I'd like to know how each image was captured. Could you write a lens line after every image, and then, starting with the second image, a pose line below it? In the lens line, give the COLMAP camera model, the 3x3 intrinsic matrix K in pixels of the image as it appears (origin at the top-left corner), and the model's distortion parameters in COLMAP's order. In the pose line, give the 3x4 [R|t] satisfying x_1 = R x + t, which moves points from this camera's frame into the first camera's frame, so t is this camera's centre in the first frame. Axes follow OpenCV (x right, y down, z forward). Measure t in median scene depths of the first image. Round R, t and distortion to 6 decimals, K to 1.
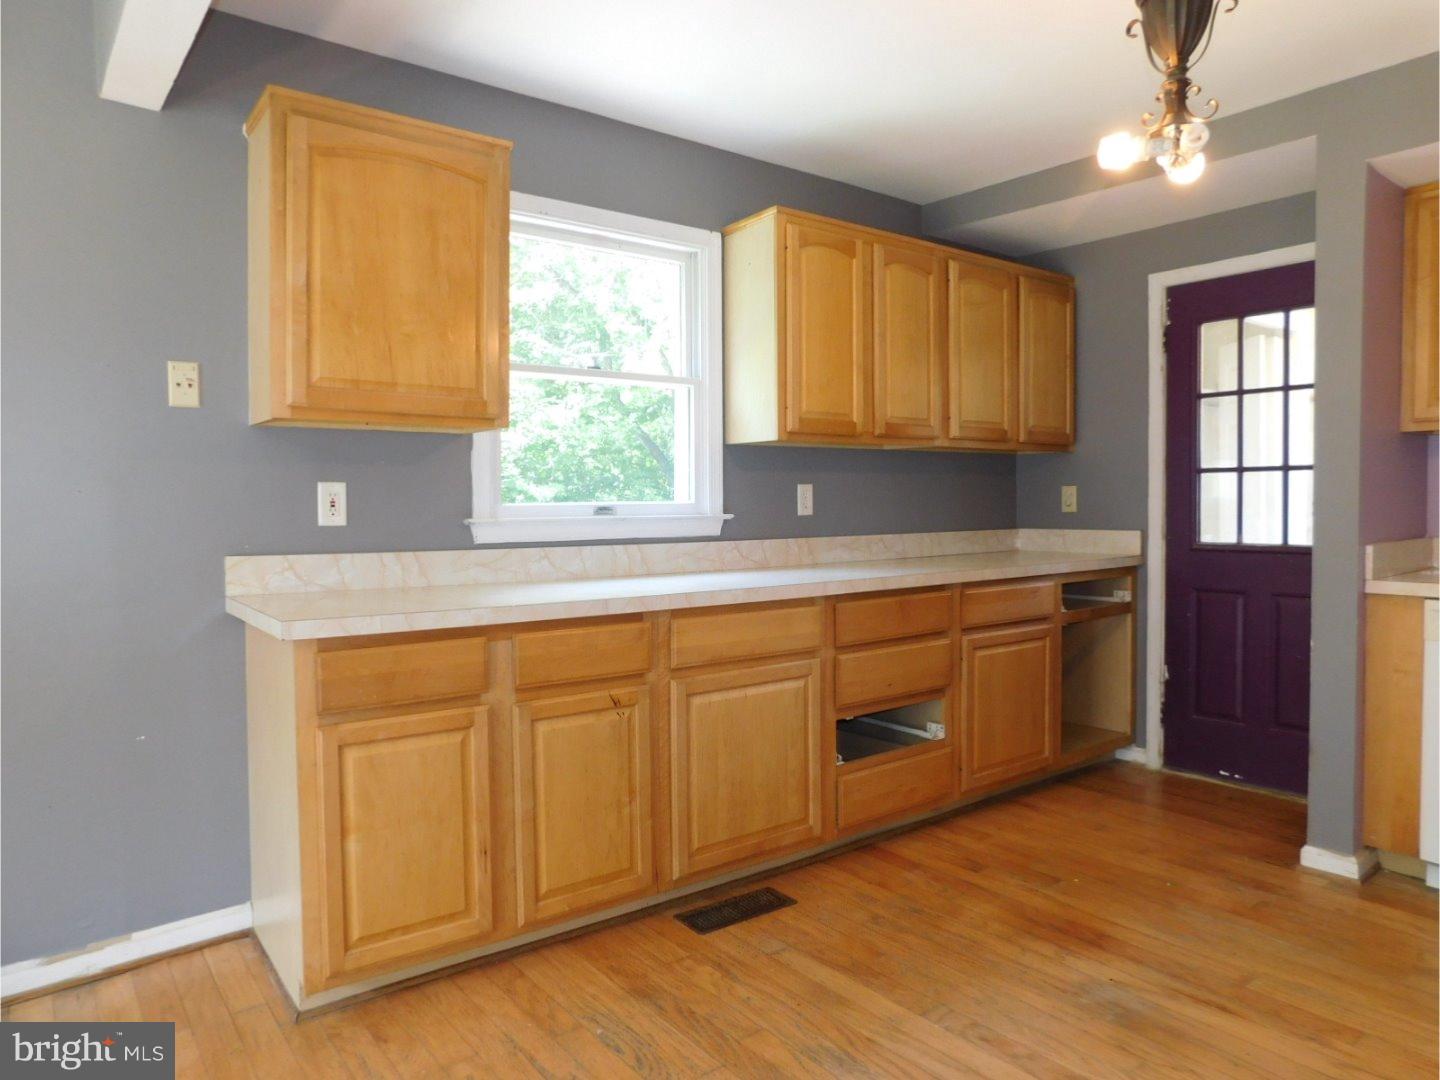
lens RADIAL K [[948.2, 0, 735.9], [0, 948.2, 532.7], [0, 0, 1]] dist [-0.062580, 0.044106]
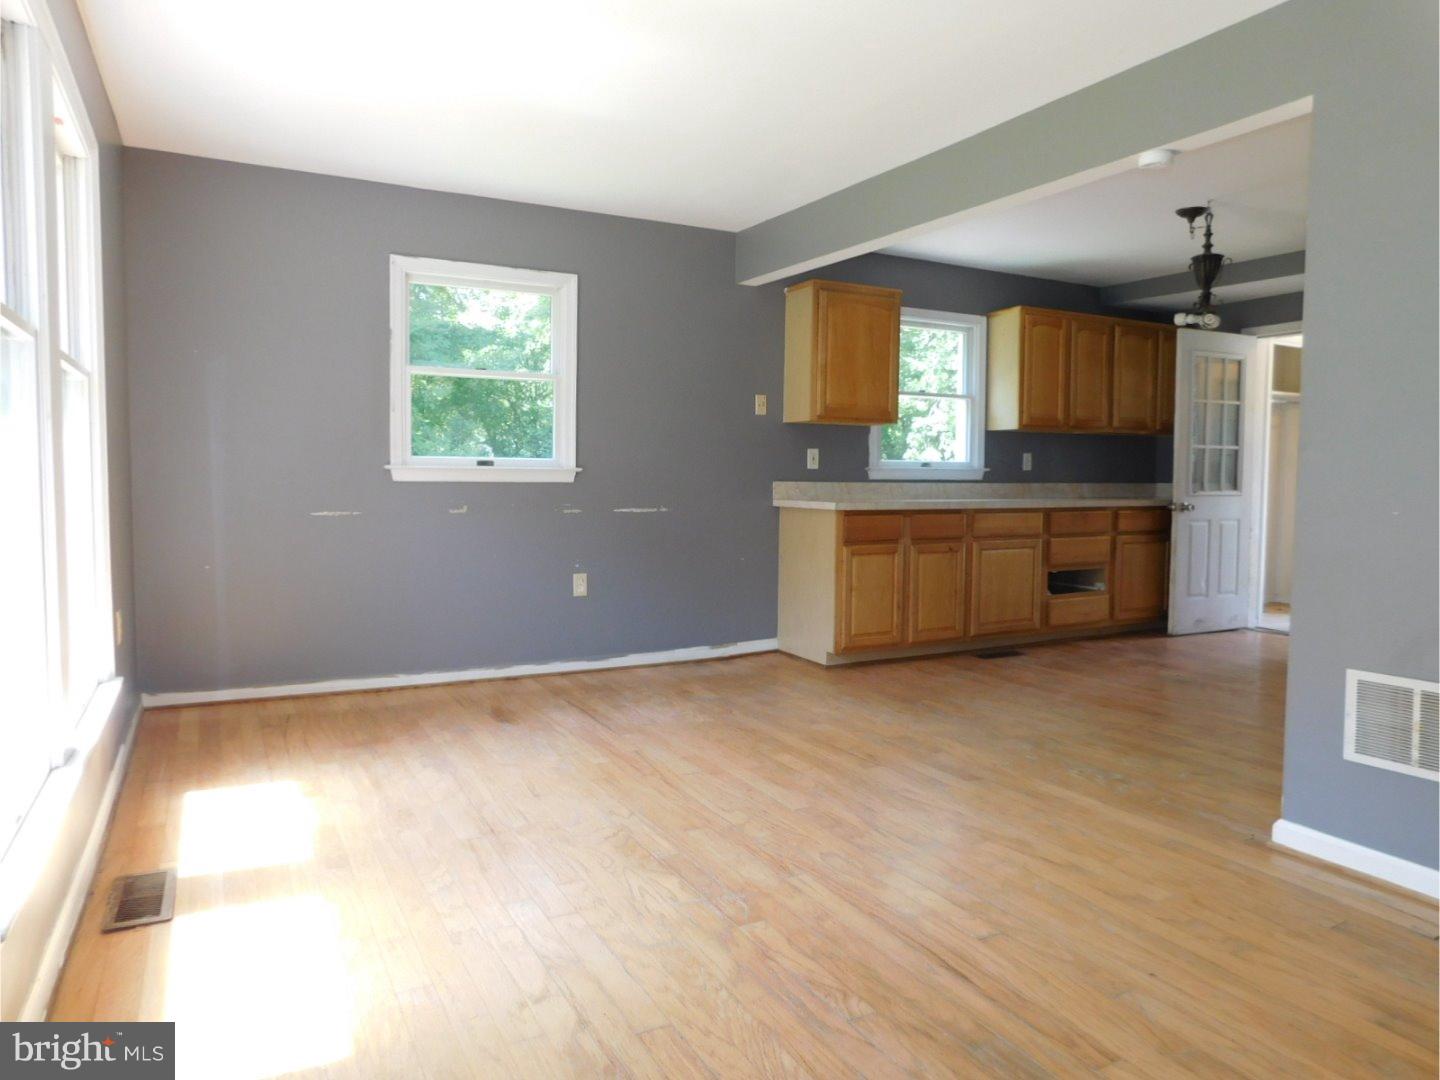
lens RADIAL K [[948.2, 0, 732.8], [0, 948.2, 530.9], [0, 0, 1]] dist [-0.062580, 0.044106]
pose [[0.985824, 0.023142, -0.166177, -0.220399], [-0.018160, 0.999341, 0.031440, 0.062851], [0.166795, -0.027976, 0.985595, -1.060280]]
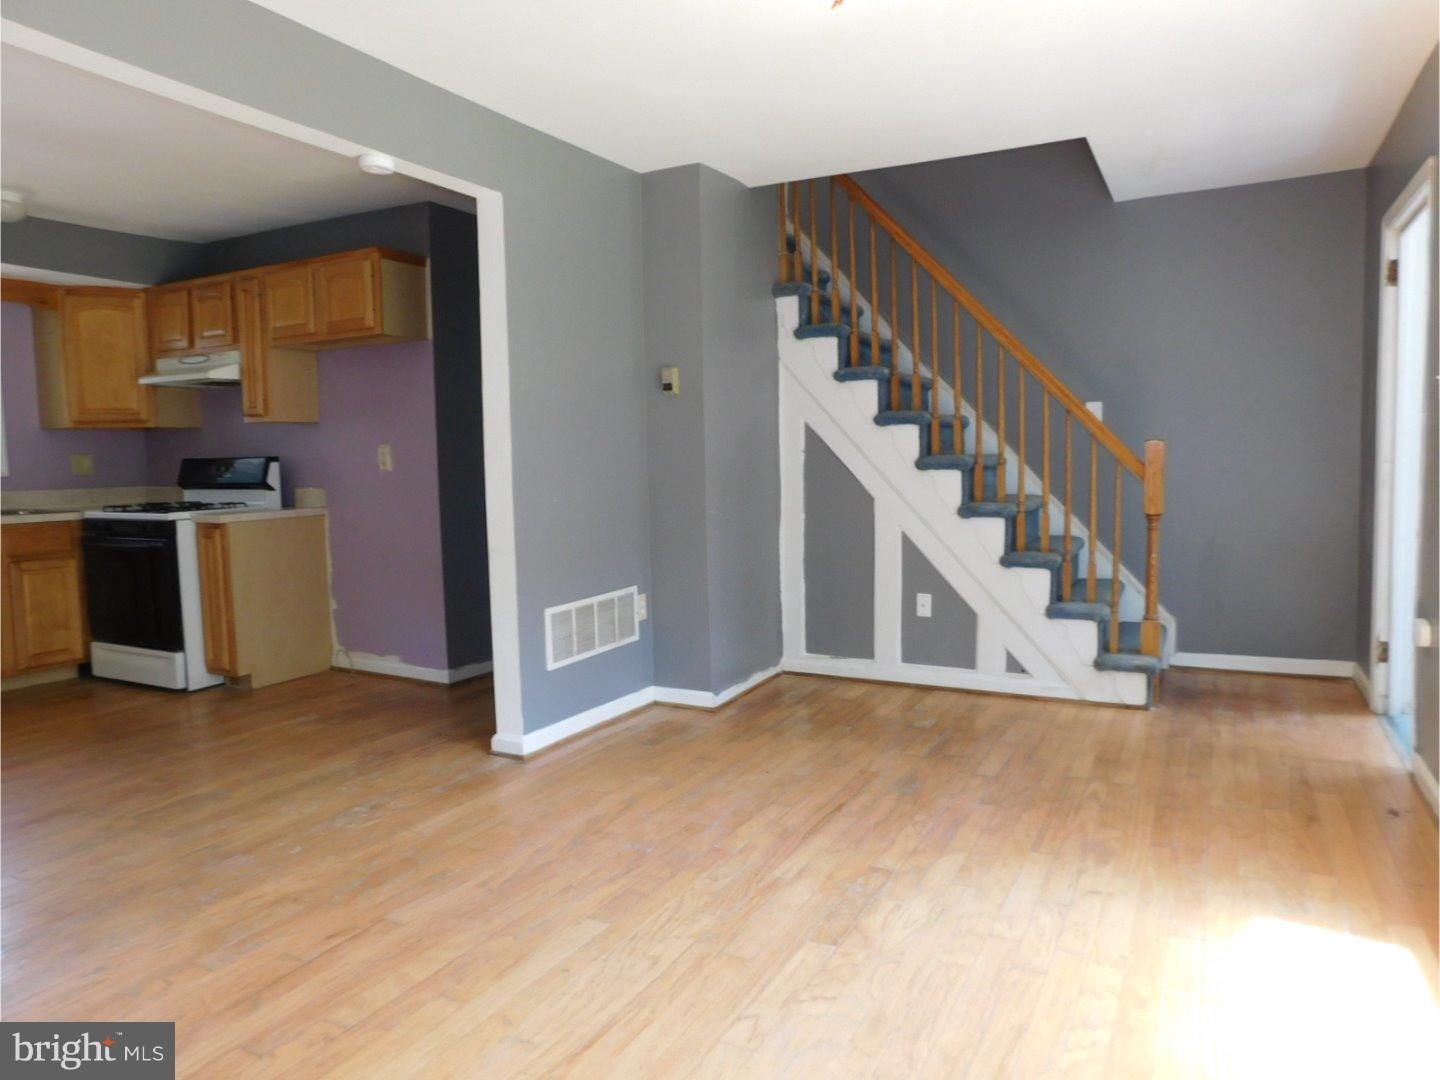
lens RADIAL K [[948.2, 0, 725.6], [0, 948.2, 535.4], [0, 0, 1]] dist [-0.062580, 0.044106]
pose [[-0.402555, -0.061638, 0.913318, -1.061284], [0.045560, 0.995145, 0.087242, 0.006384], [-0.914261, 0.076730, -0.397792, 0.155545]]
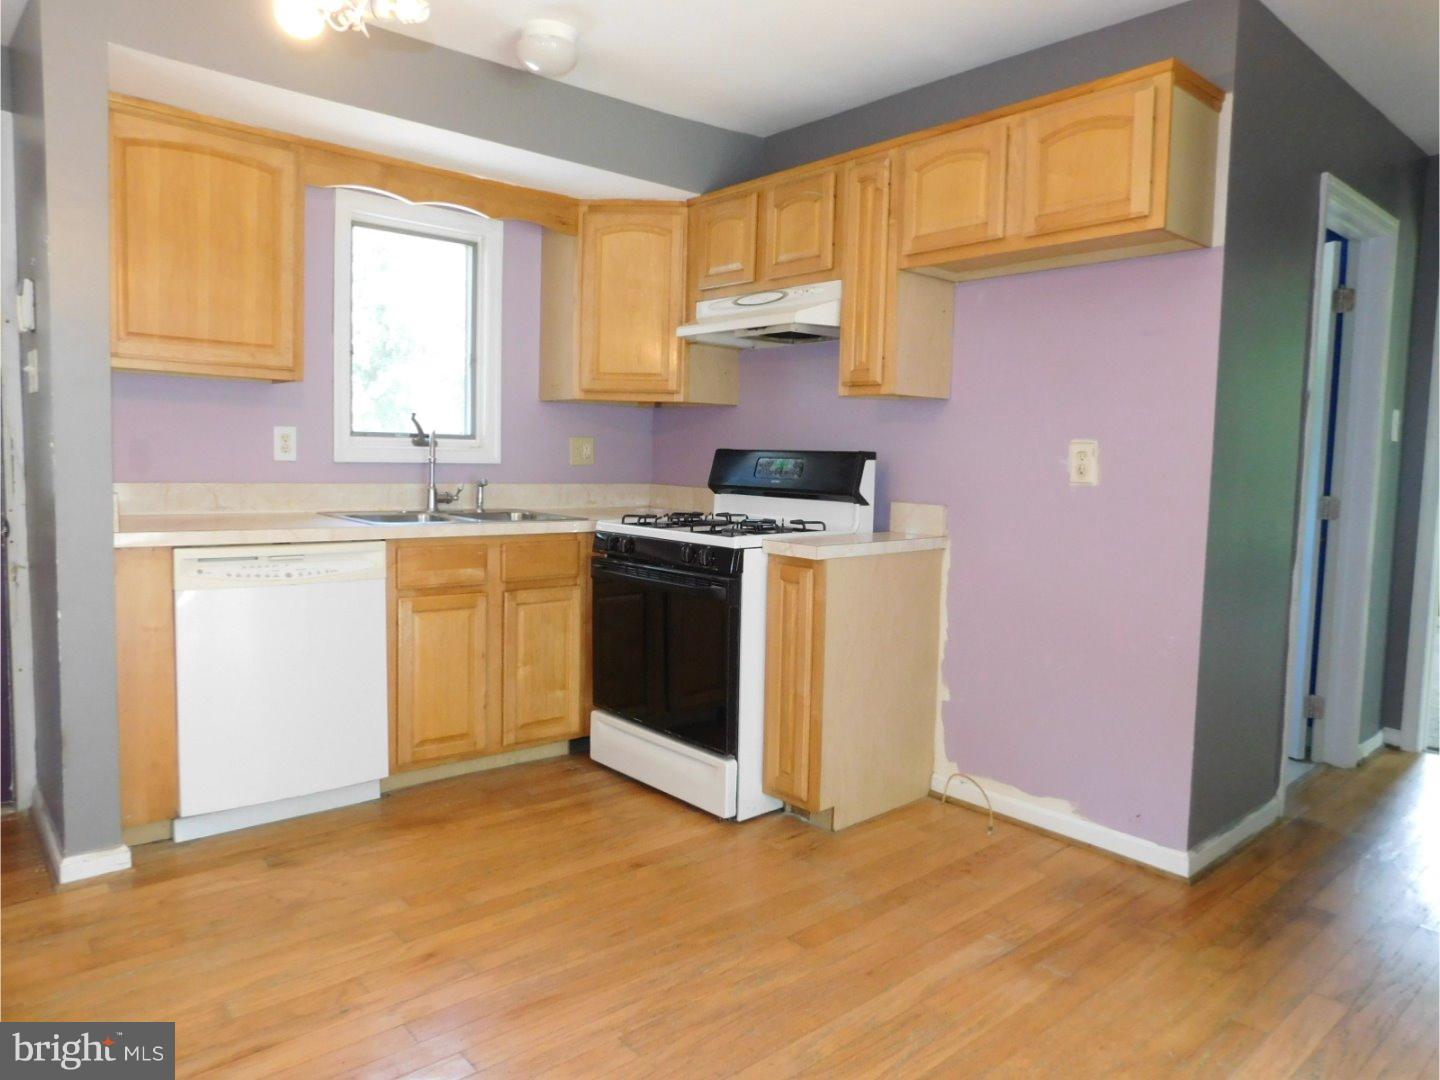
lens RADIAL K [[948.2, 0, 722.7], [0, 948.2, 535.8], [0, 0, 1]] dist [-0.062580, 0.044106]
pose [[-0.048450, -0.072221, 0.996211, -0.218285], [0.003318, 0.997365, 0.072466, -0.008083], [-0.998820, 0.006817, -0.048083, 0.449922]]
